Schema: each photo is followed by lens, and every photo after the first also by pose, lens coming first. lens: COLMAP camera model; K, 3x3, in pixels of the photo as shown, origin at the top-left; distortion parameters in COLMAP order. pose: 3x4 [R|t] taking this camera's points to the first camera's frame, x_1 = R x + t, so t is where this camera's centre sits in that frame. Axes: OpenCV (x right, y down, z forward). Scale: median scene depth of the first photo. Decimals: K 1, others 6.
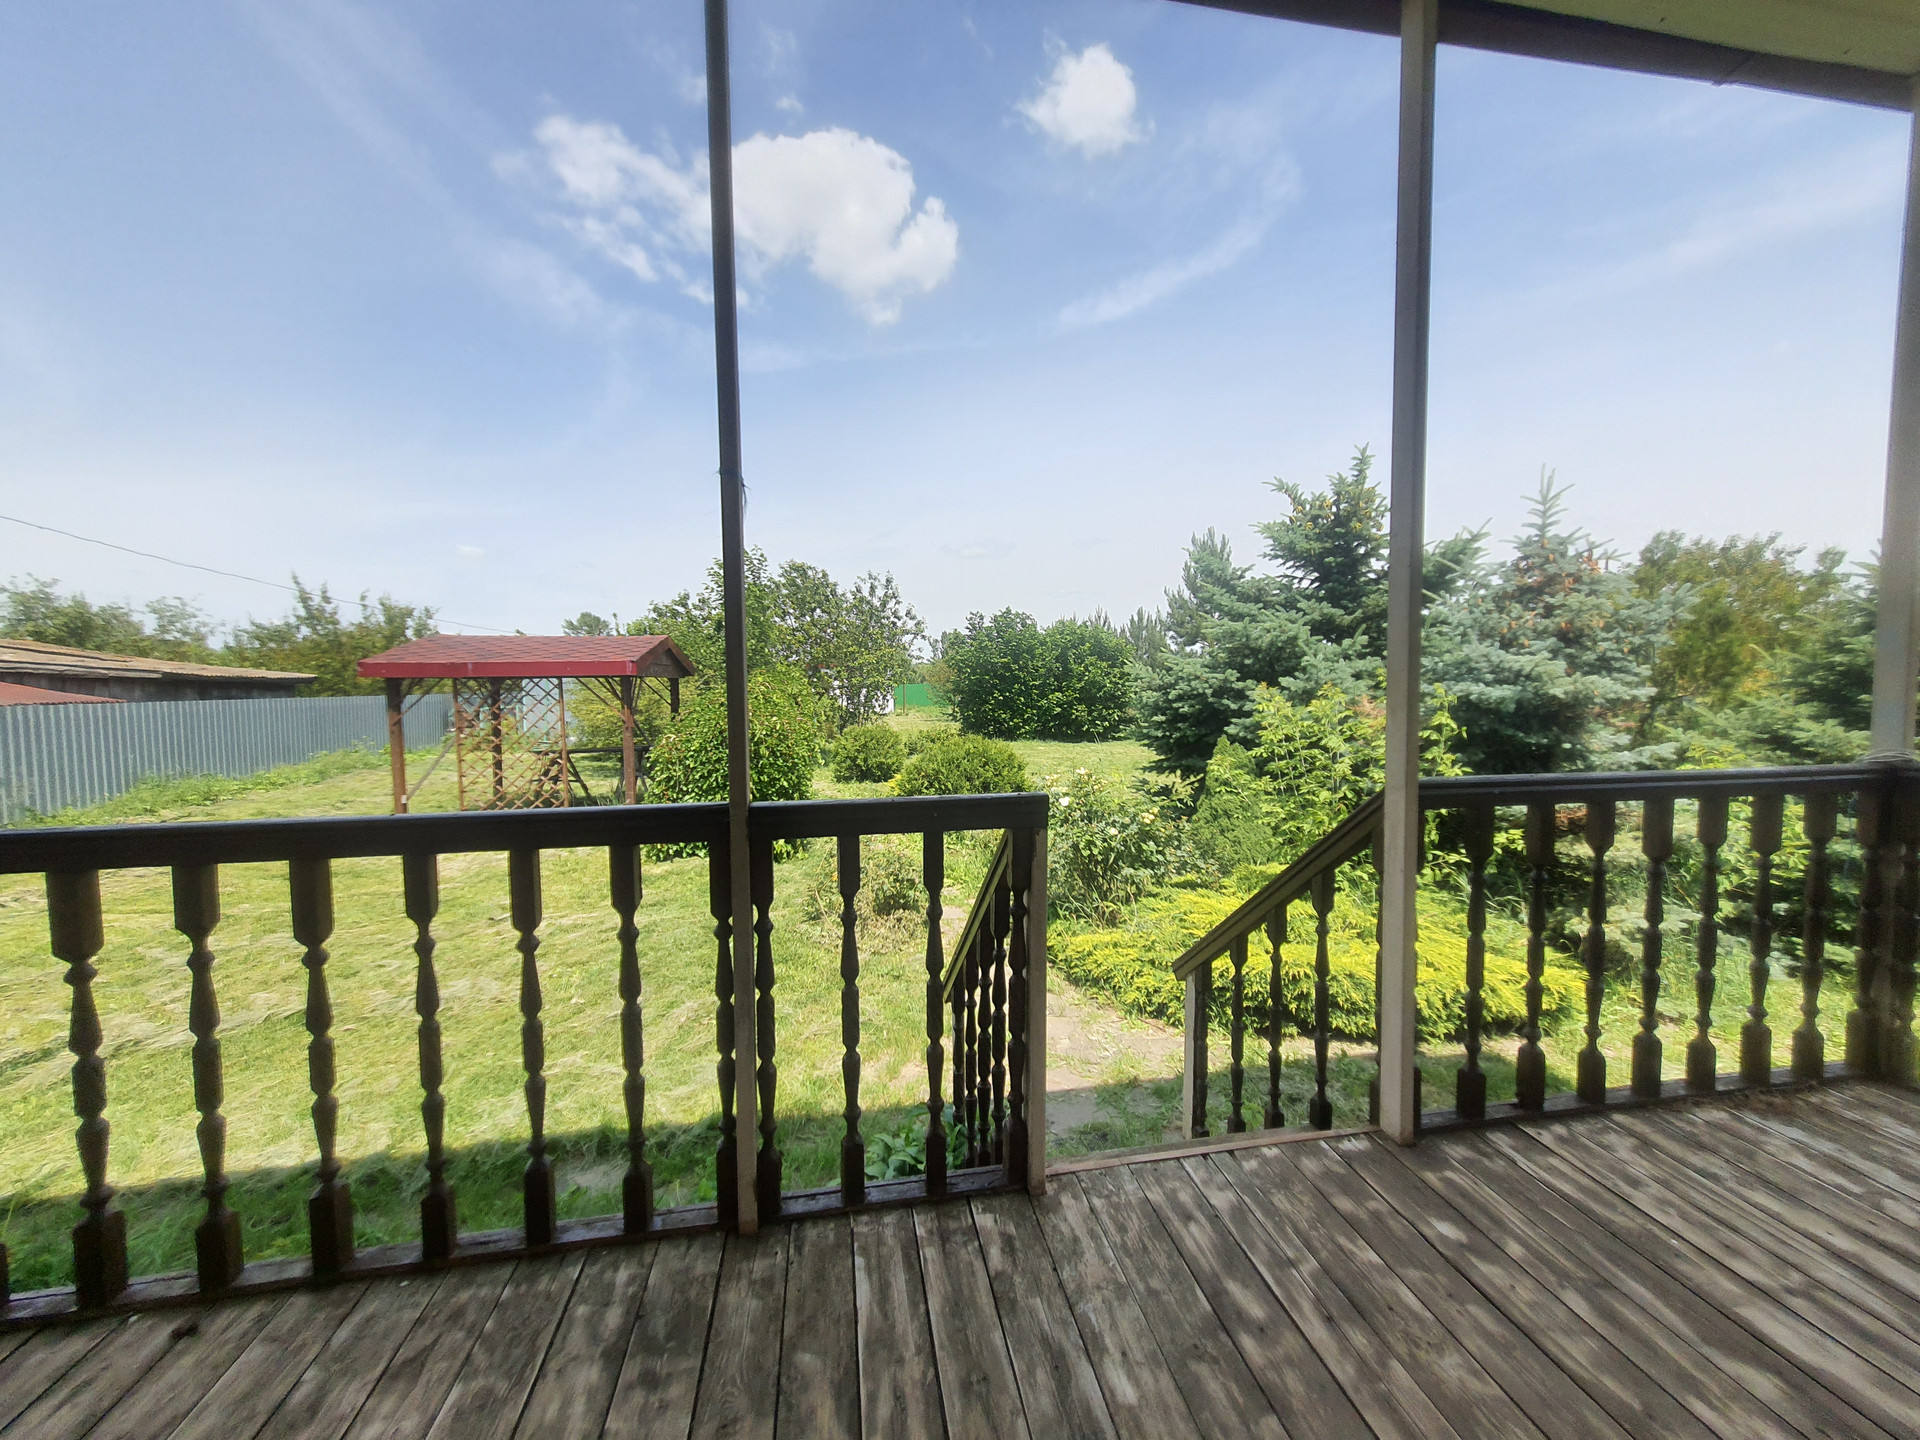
lens RADIAL K [[746.4, 0, 966.2], [0, 746.4, 701.1], [0, 0, 1]] dist [-0.002232, 0.000178]
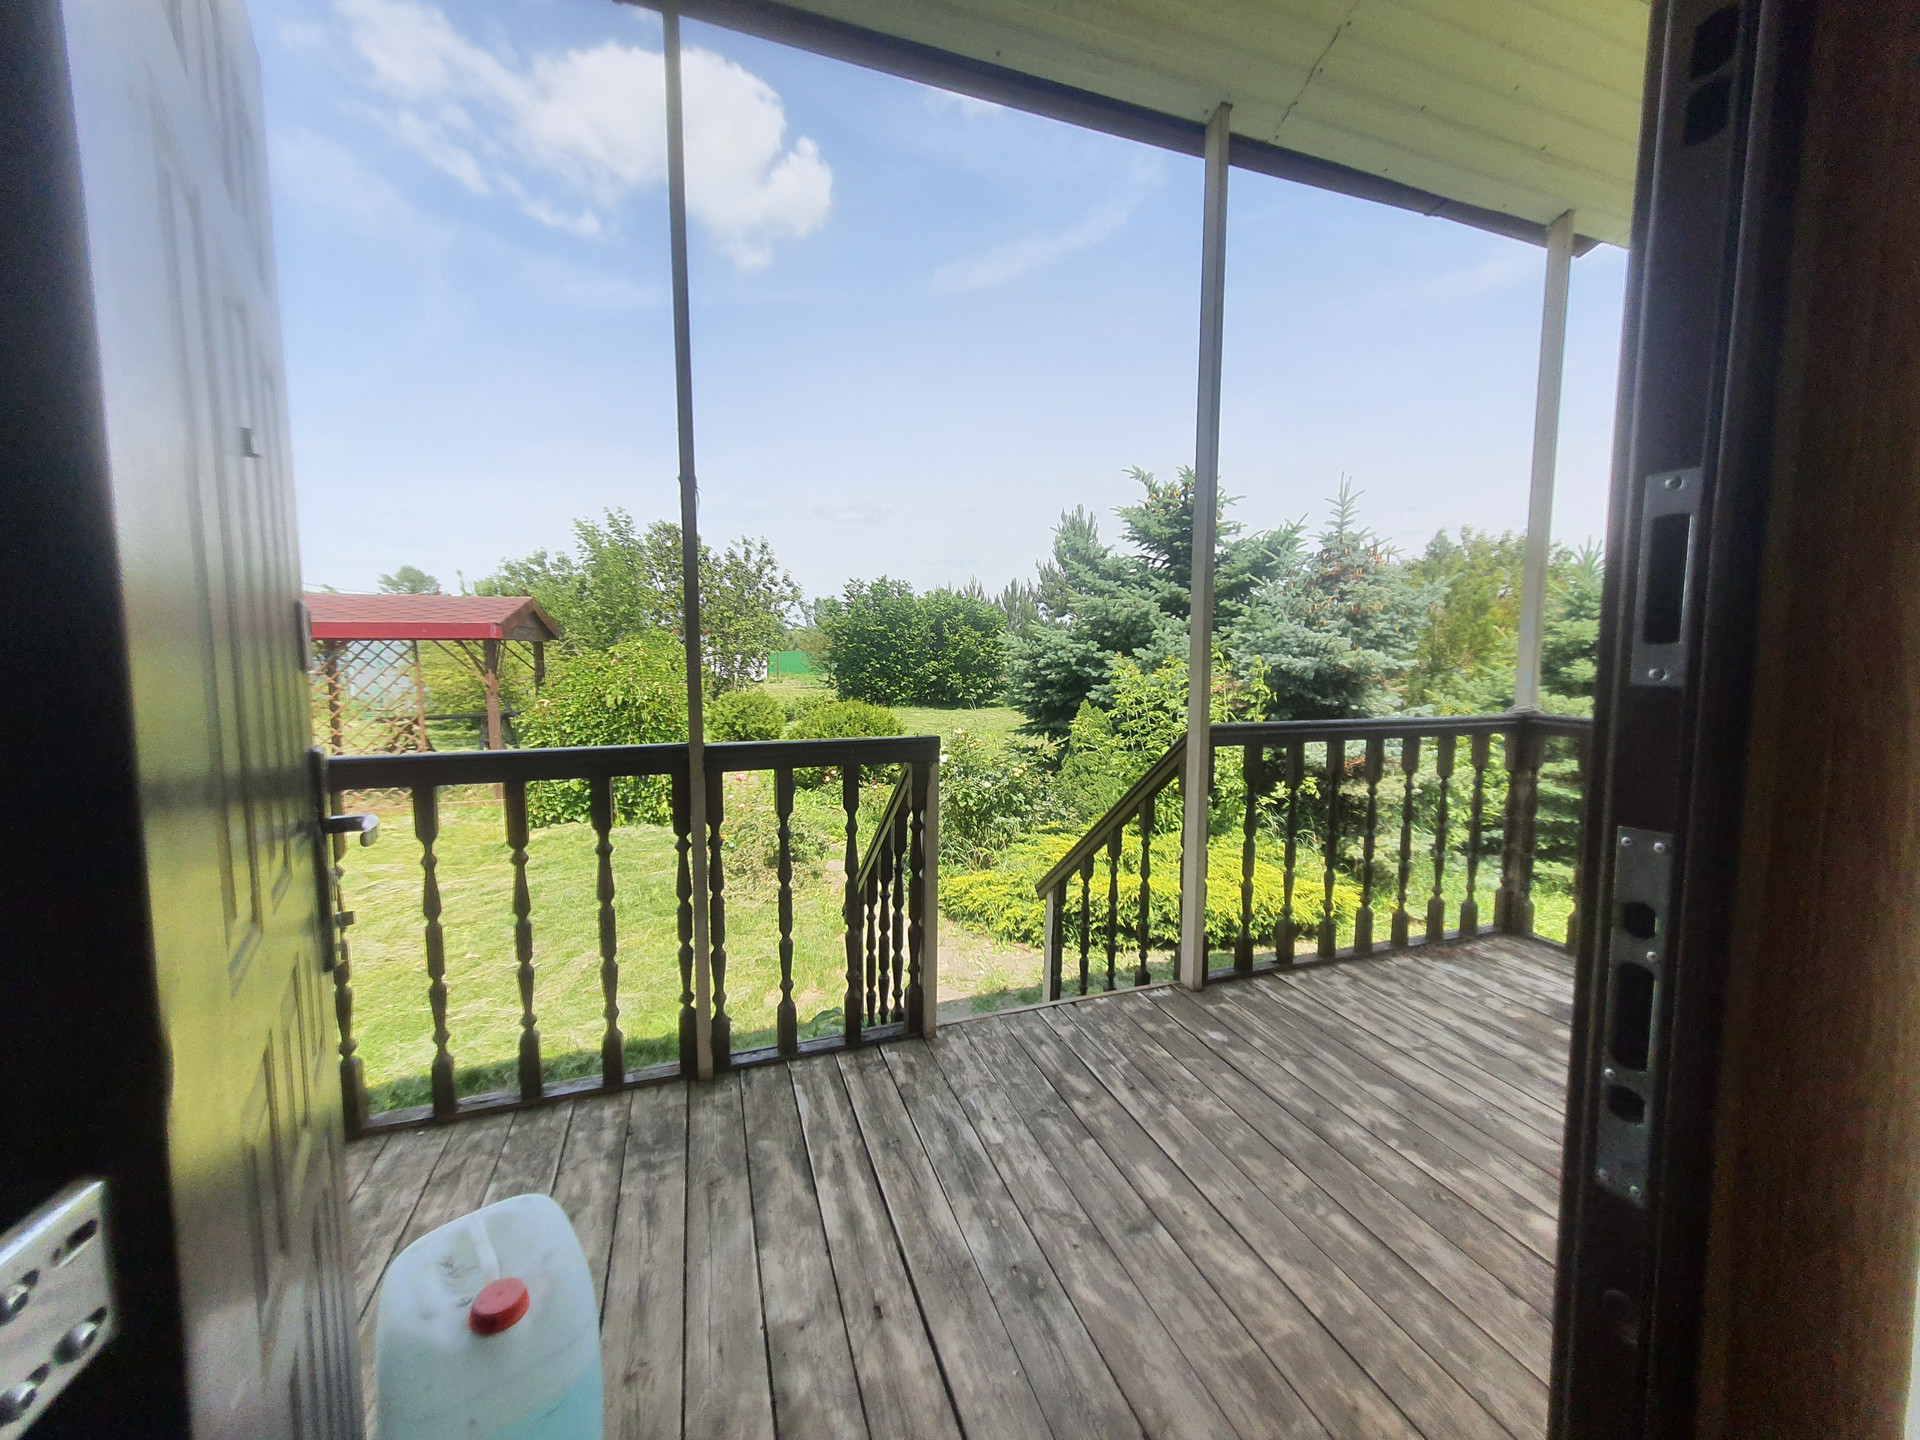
lens RADIAL K [[746.4, 0, 966.2], [0, 746.4, 708.6], [0, 0, 1]] dist [-0.002232, 0.000178]
pose [[0.986156, -0.001256, 0.165814, -0.022553], [-0.007477, 0.998617, 0.052036, 0.003922], [-0.165651, -0.052556, 0.984783, -0.104390]]
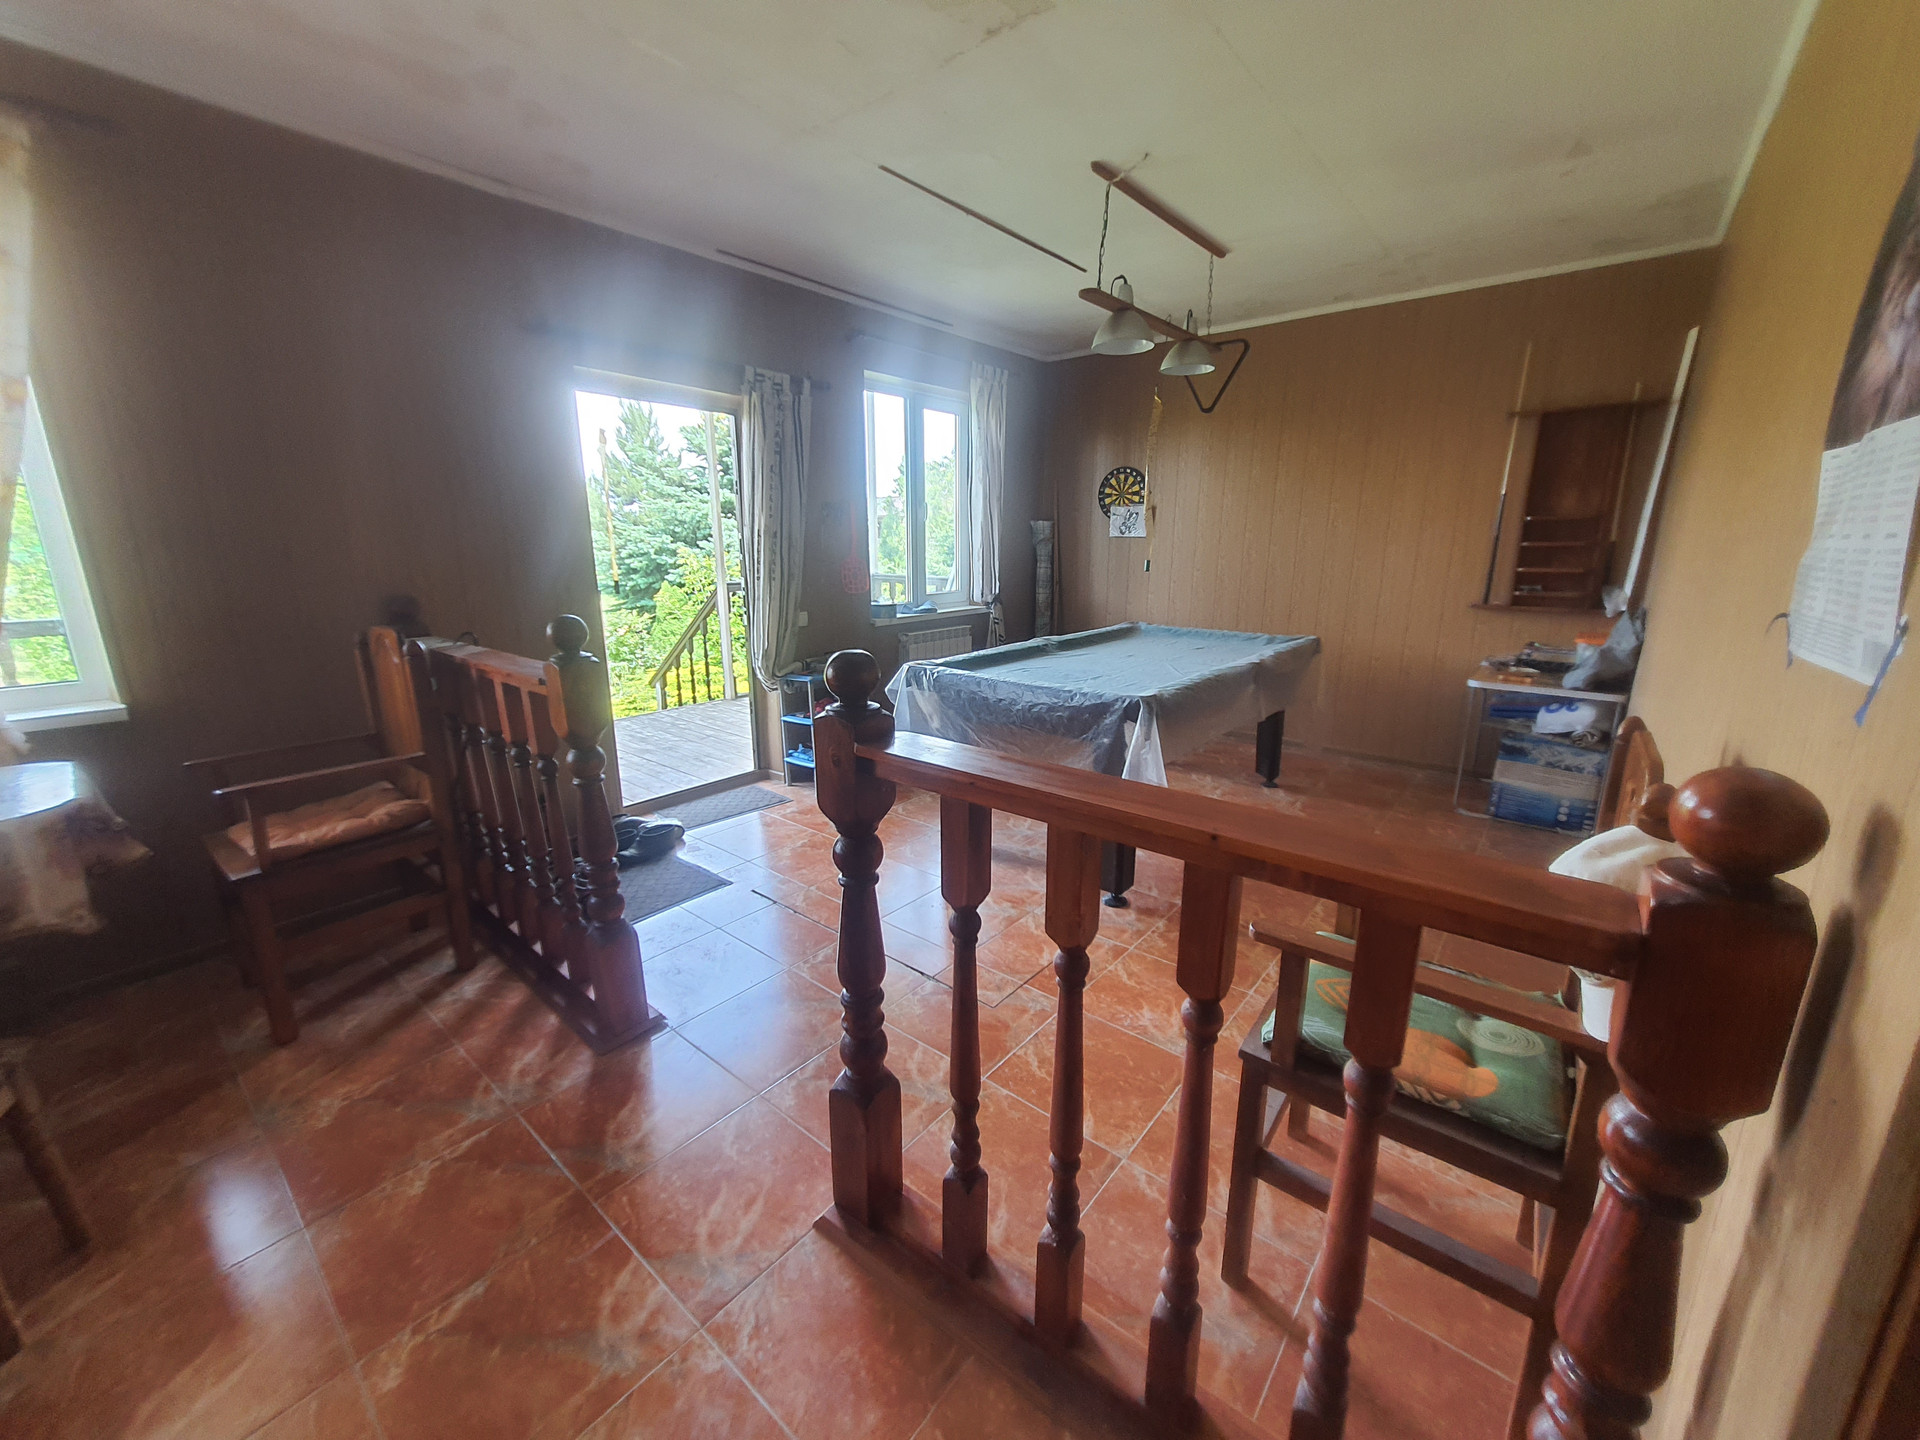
lens RADIAL K [[746.4, 0, 965.0], [0, 746.4, 719.9], [0, 0, 1]] dist [-0.002232, 0.000178]
pose [[0.762351, -0.148583, 0.629876, -0.264242], [0.013947, 0.976833, 0.213547, 0.010763], [-0.647013, -0.154013, 0.746762, -0.804860]]
